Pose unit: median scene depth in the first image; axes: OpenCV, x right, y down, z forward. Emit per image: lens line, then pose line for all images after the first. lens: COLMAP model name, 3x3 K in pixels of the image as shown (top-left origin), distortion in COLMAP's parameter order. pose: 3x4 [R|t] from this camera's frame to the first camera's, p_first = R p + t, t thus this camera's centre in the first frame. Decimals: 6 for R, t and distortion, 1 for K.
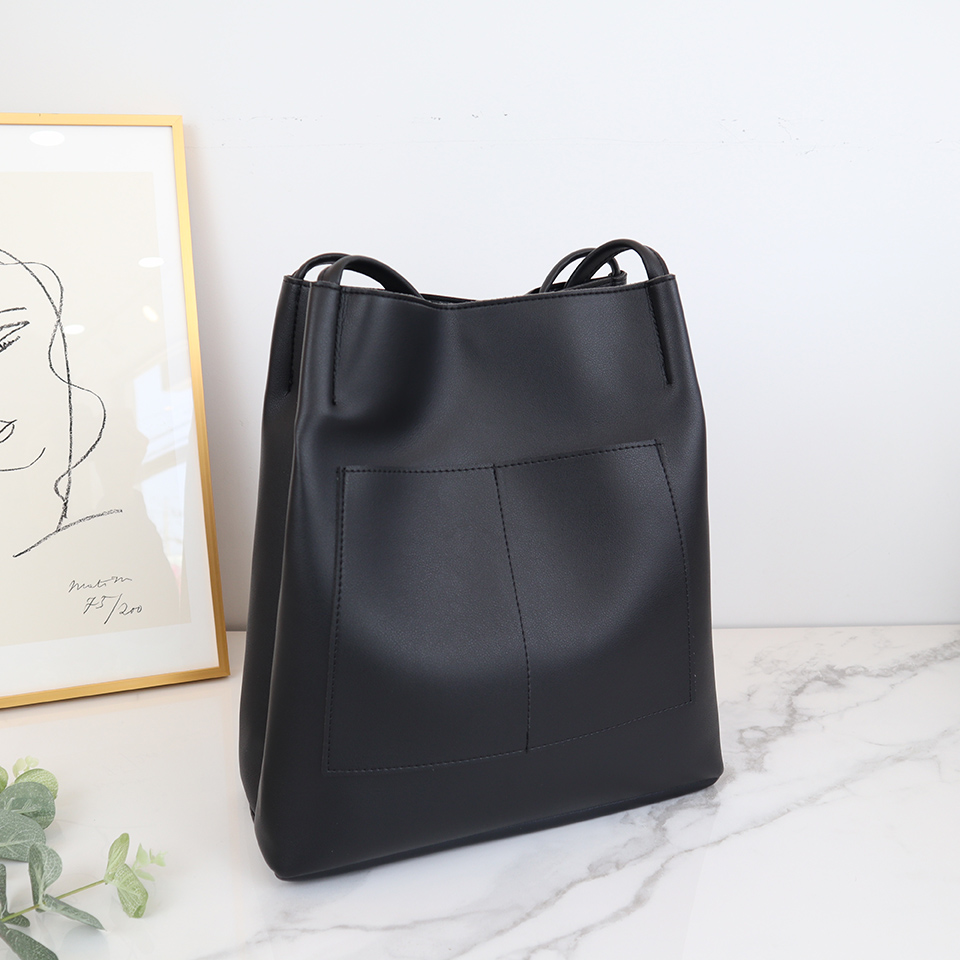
lens RADIAL K [[1023.4, 0, 480.0], [0, 1023.4, 480.0], [0, 0, 1]] dist [-0.135838, 0.115164]
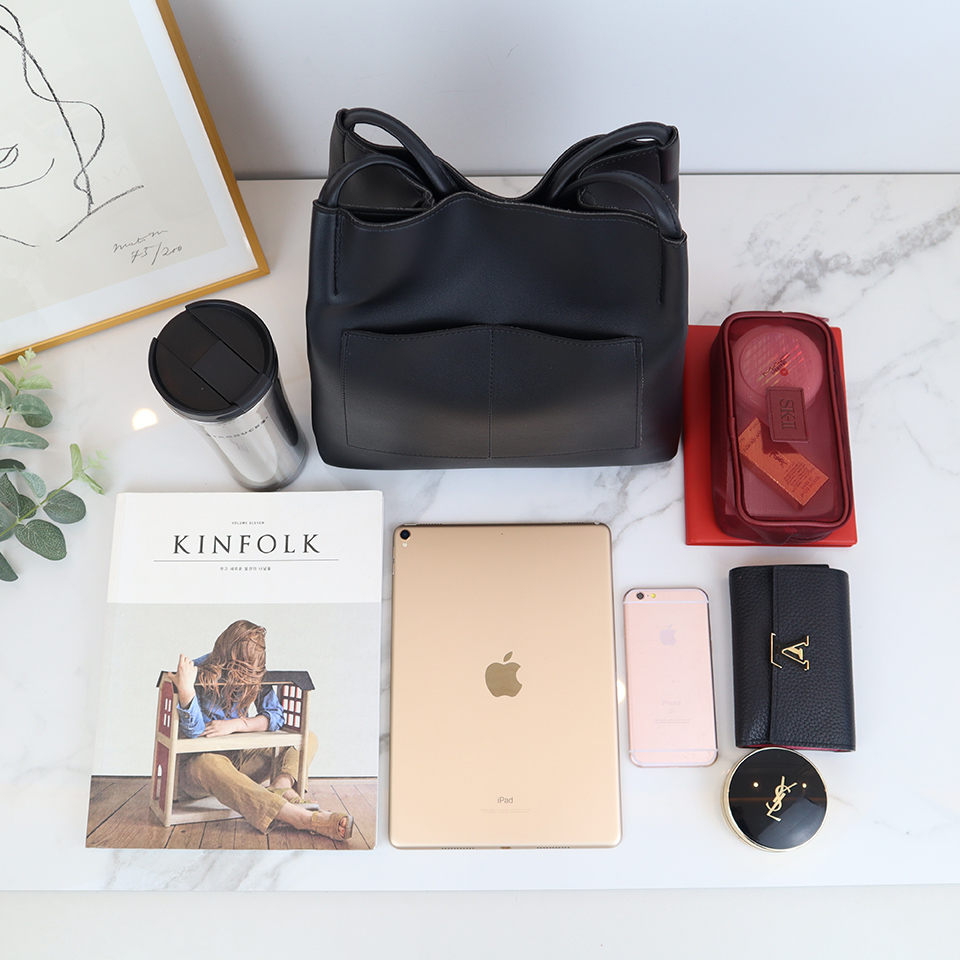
lens RADIAL K [[1153.7, 0, 482.2], [0, 1153.7, 481.9], [0, 0, 1]] dist [-0.094677, 0.085338]
pose [[0.999797, 0.011603, -0.016497, 0.011128], [0.007472, 0.546636, 0.837337, -0.774697], [0.018733, -0.837290, 0.546438, 0.124373]]
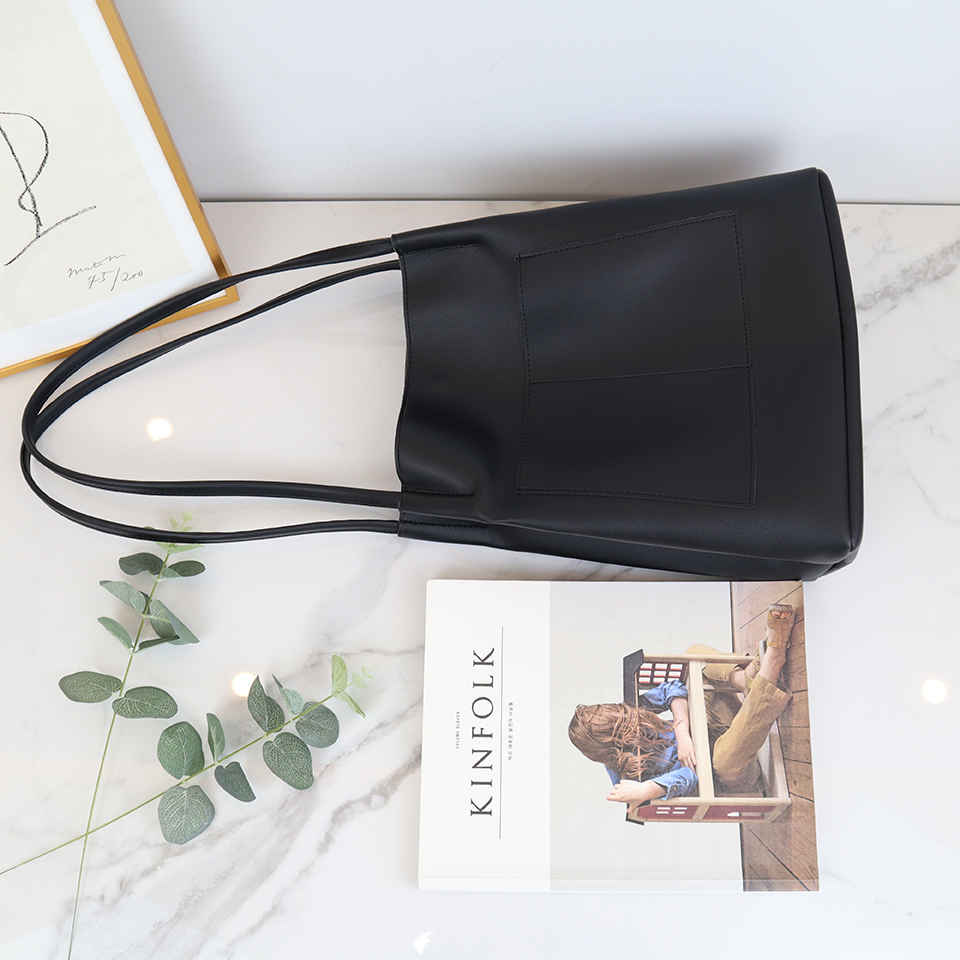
lens RADIAL K [[1023.4, 0, 480.0], [0, 1023.4, 480.0], [0, 0, 1]] dist [-0.135838, 0.115164]
pose [[0.999601, 0.023633, -0.015474, 0.026107], [0.000142, 0.543551, 0.839376, -0.620221], [0.028248, -0.839043, 0.543331, 0.287054]]
